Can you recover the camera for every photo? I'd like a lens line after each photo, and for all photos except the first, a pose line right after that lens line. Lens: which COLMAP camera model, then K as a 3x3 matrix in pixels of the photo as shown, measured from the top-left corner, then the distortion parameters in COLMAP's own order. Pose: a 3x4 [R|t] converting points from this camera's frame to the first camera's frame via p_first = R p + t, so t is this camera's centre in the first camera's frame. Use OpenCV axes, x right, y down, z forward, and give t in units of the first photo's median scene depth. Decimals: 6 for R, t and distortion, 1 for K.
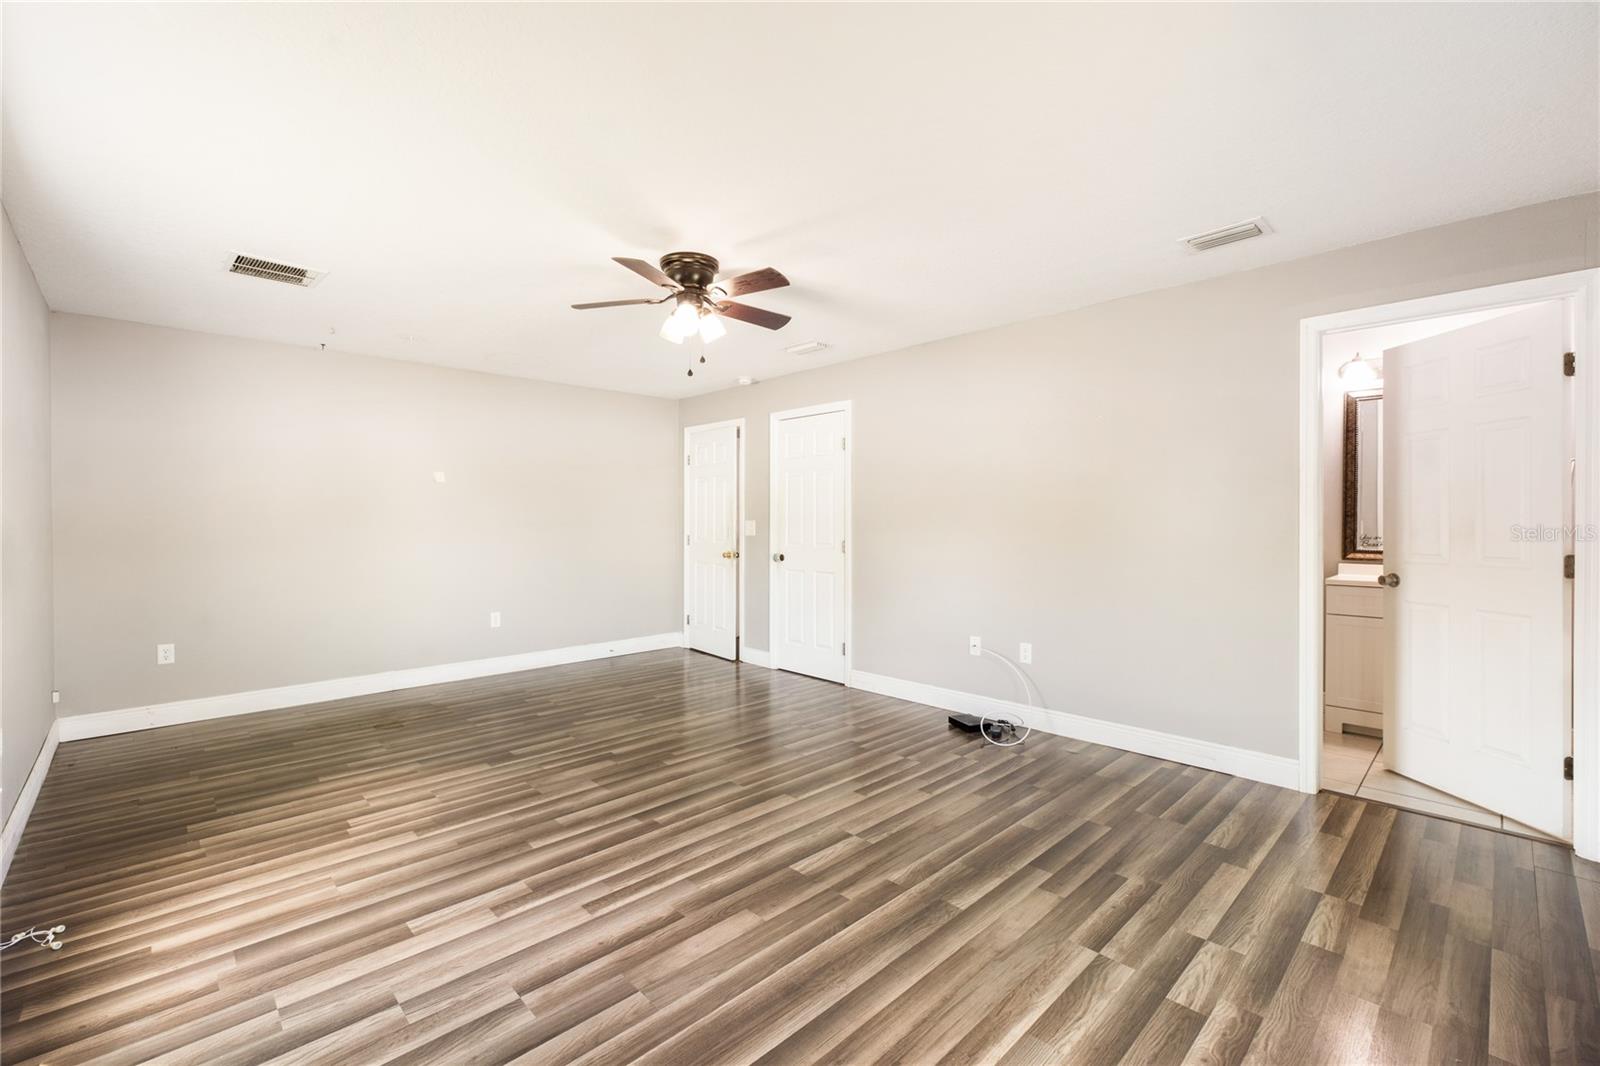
lens RADIAL K [[698.4, 0, 800.5], [0, 698.4, 530.3], [0, 0, 1]] dist [0.001888, -0.000008]
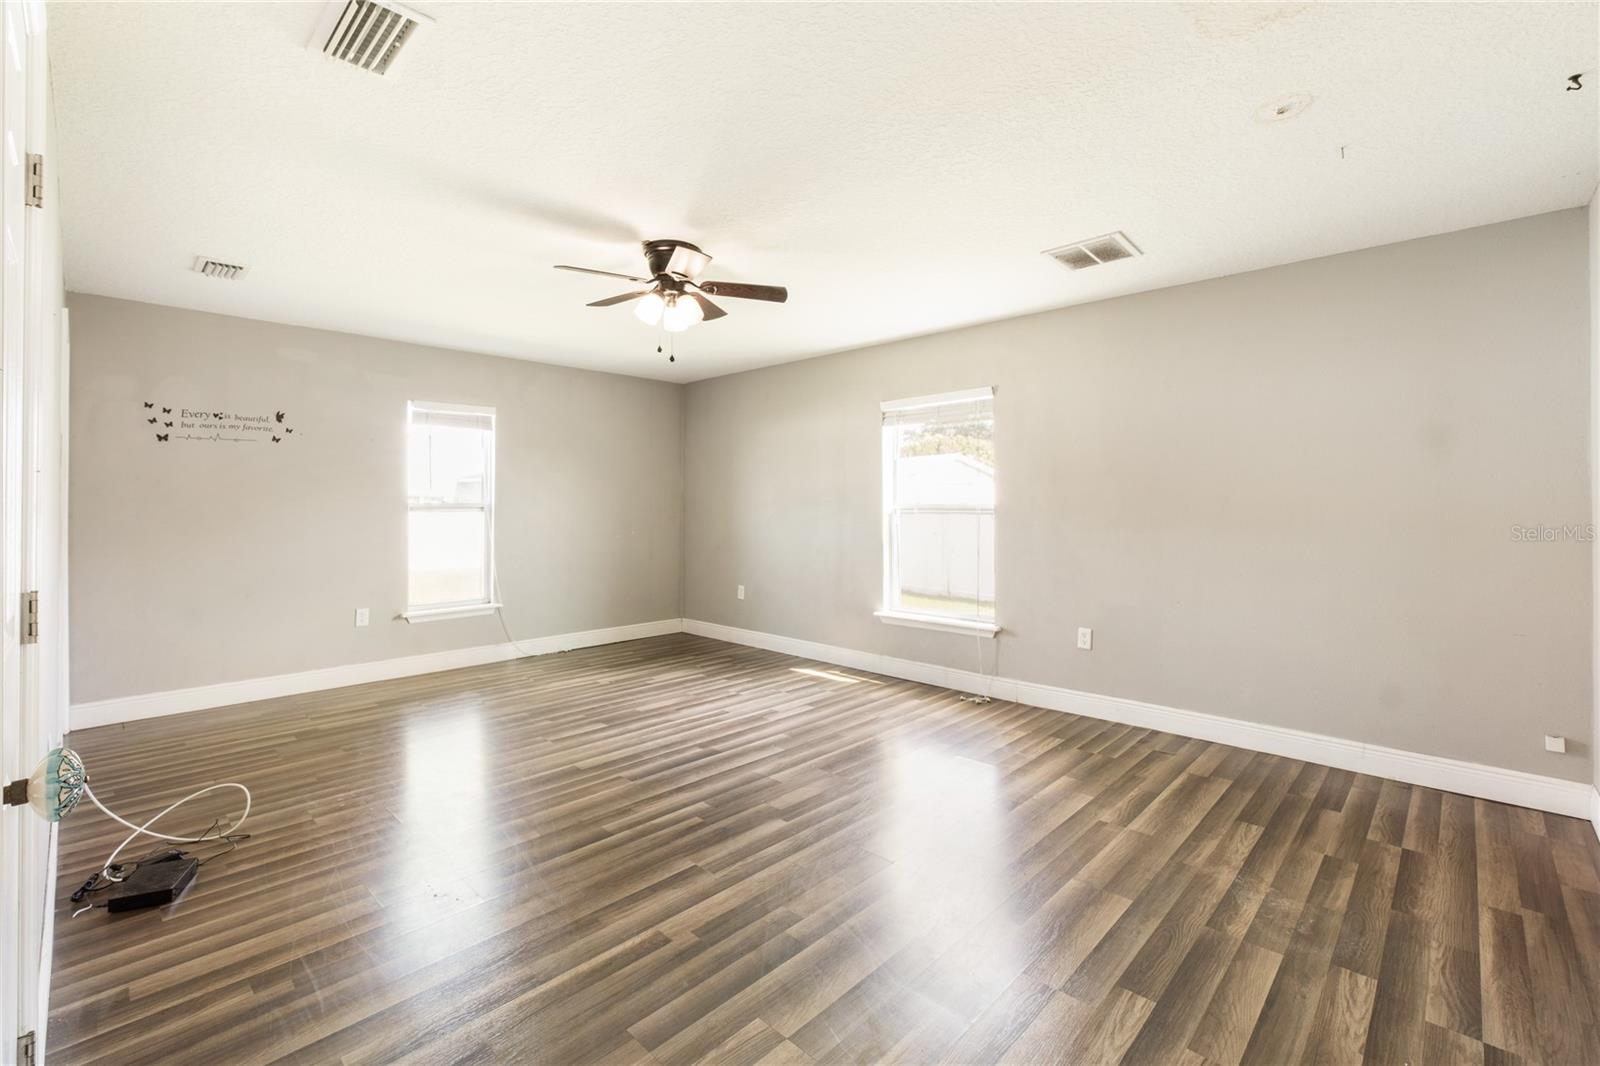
lens RADIAL K [[698.4, 0, 795.7], [0, 698.4, 518.4], [0, 0, 1]] dist [0.001888, -0.000008]
pose [[-0.999511, 0.002314, -0.031185, -0.328813], [0.001743, 0.999831, 0.018323, -0.011980], [0.031222, 0.018260, -0.999346, 2.179021]]
